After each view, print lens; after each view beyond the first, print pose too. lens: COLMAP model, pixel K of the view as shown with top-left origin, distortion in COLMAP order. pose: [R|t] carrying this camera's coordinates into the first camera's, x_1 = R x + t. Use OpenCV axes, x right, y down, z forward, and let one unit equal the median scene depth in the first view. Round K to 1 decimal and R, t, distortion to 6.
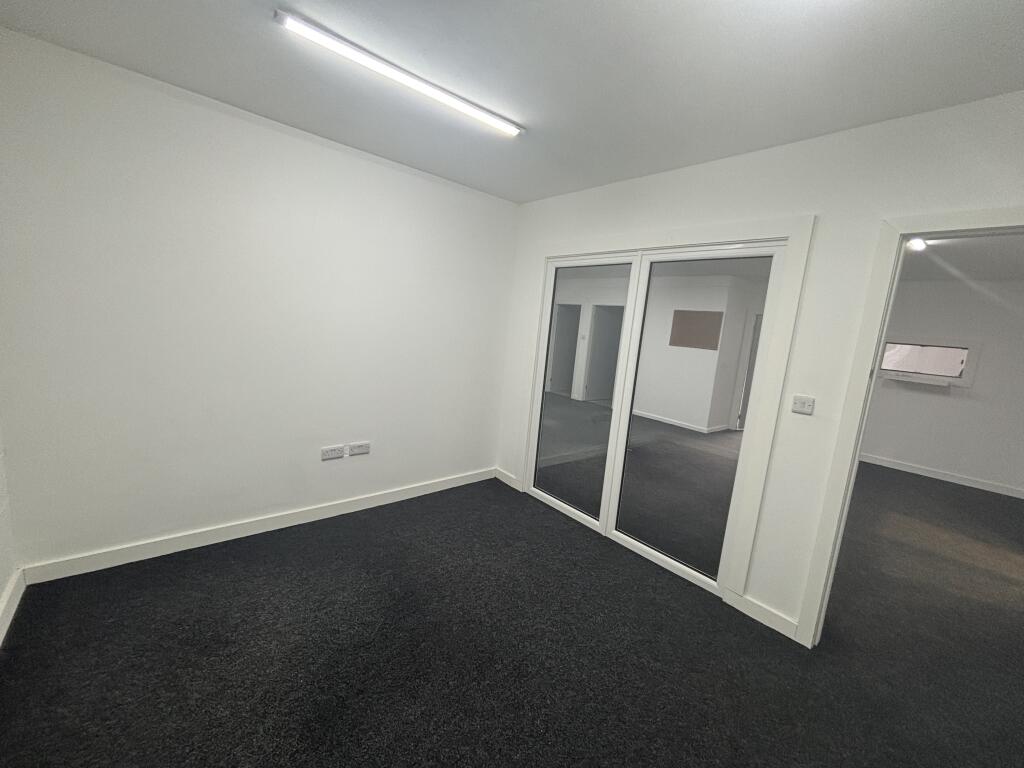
lens RADIAL K [[409.7, 0, 517.0], [0, 409.7, 380.3], [0, 0, 1]] dist [0.001375, 0.000036]
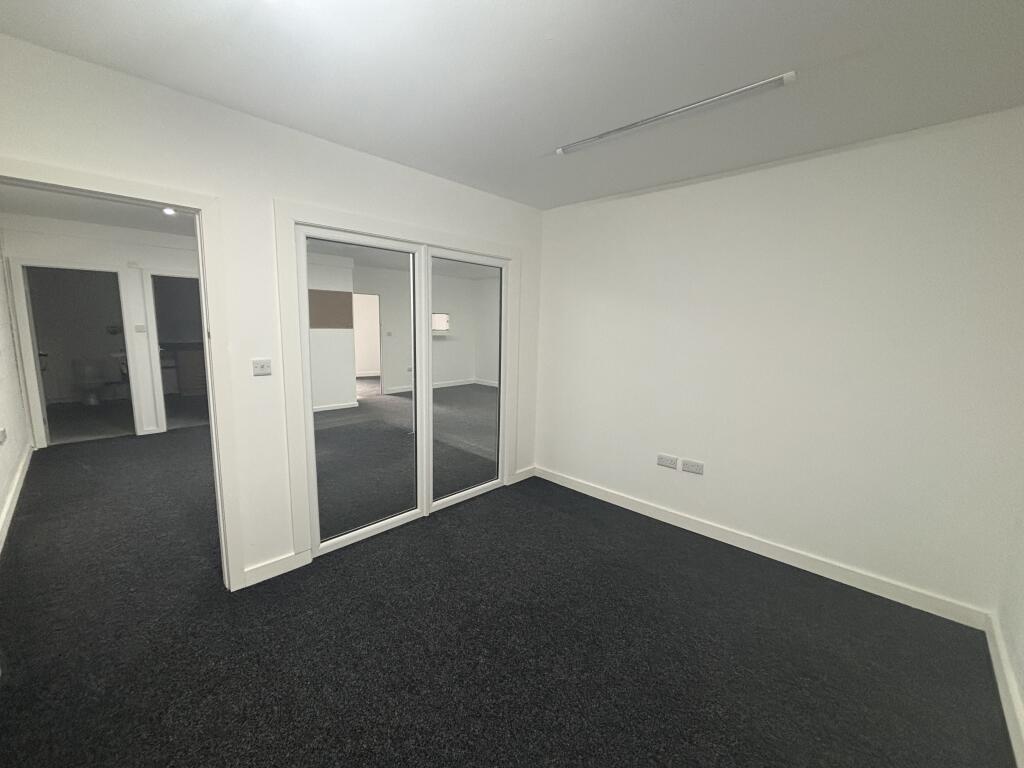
lens RADIAL K [[409.7, 0, 515.2], [0, 409.7, 386.5], [0, 0, 1]] dist [0.001375, 0.000036]
pose [[-0.091423, -0.249007, 0.964177, -0.760042], [0.098722, 0.961196, 0.257598, -0.196286], [-0.990907, 0.118736, -0.063293, 0.811141]]
